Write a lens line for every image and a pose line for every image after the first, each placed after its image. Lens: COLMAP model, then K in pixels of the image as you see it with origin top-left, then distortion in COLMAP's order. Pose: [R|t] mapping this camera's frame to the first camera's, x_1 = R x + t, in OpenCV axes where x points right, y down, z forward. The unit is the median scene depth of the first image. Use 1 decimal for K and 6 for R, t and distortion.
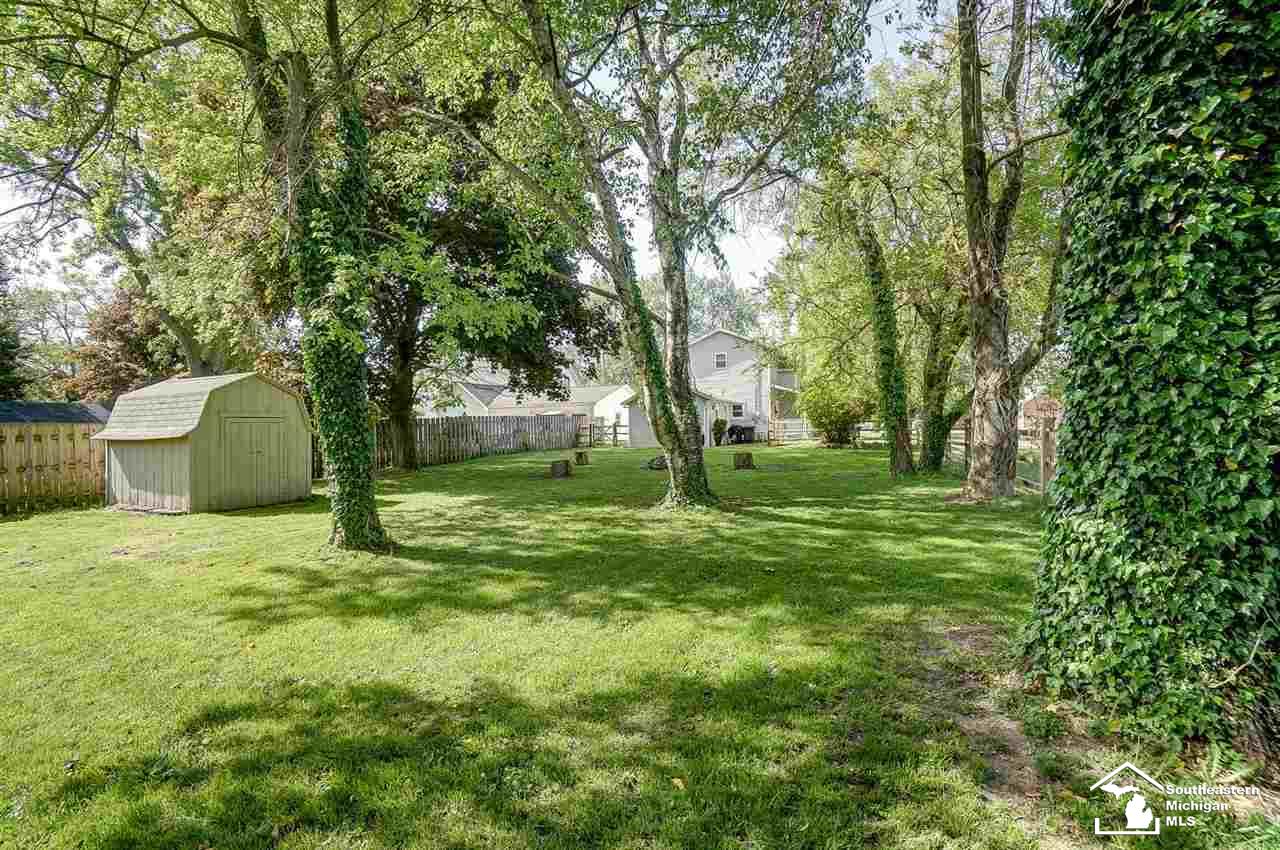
lens RADIAL K [[568.9, 0, 640.0], [0, 568.9, 425.0], [0, 0, 1]] dist [-0.030828, 0.000182]
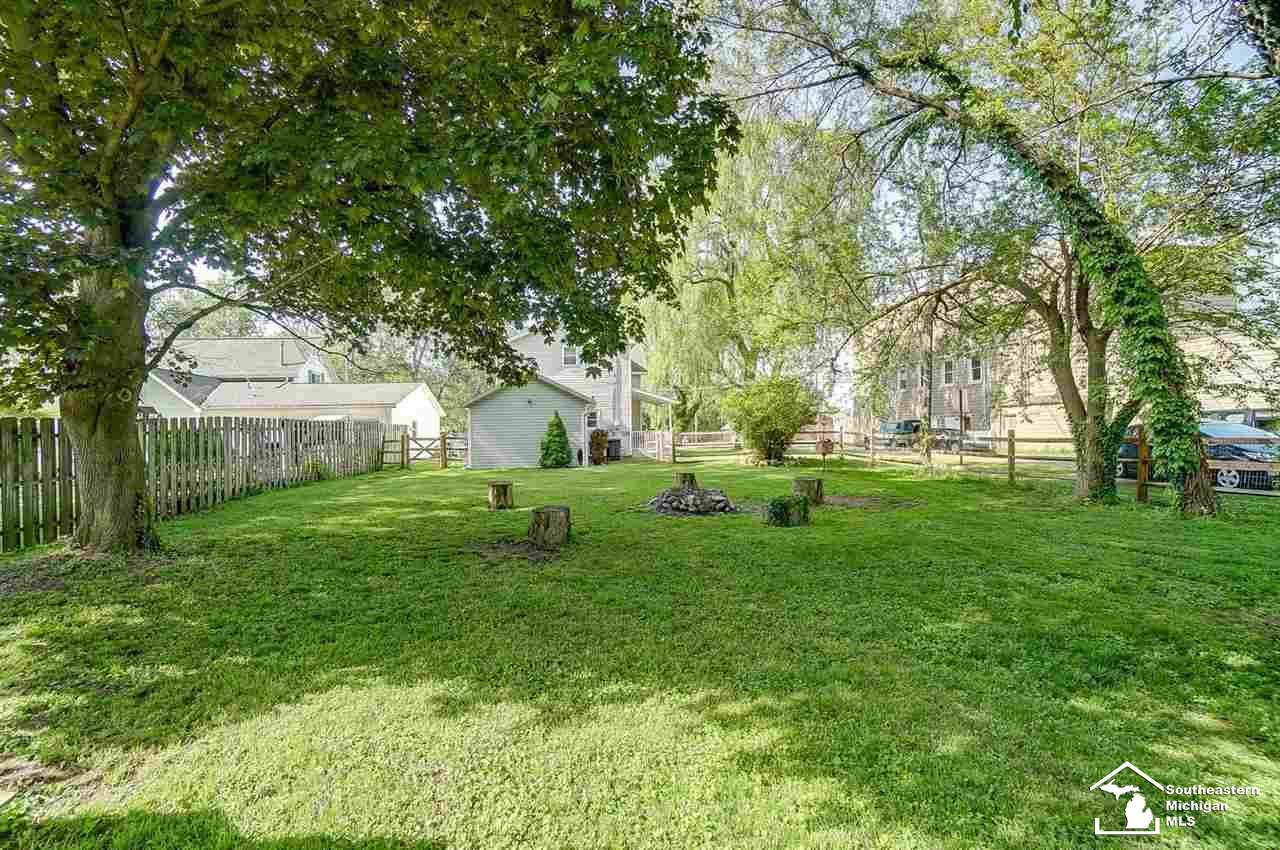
lens RADIAL K [[568.9, 0, 640.0], [0, 568.9, 425.0], [0, 0, 1]] dist [-0.030828, 0.000182]
pose [[0.841682, 0.011100, 0.539860, -0.219306], [-0.000476, 0.999804, -0.019815, -0.000651], [-0.539974, 0.016421, 0.841522, 0.281789]]
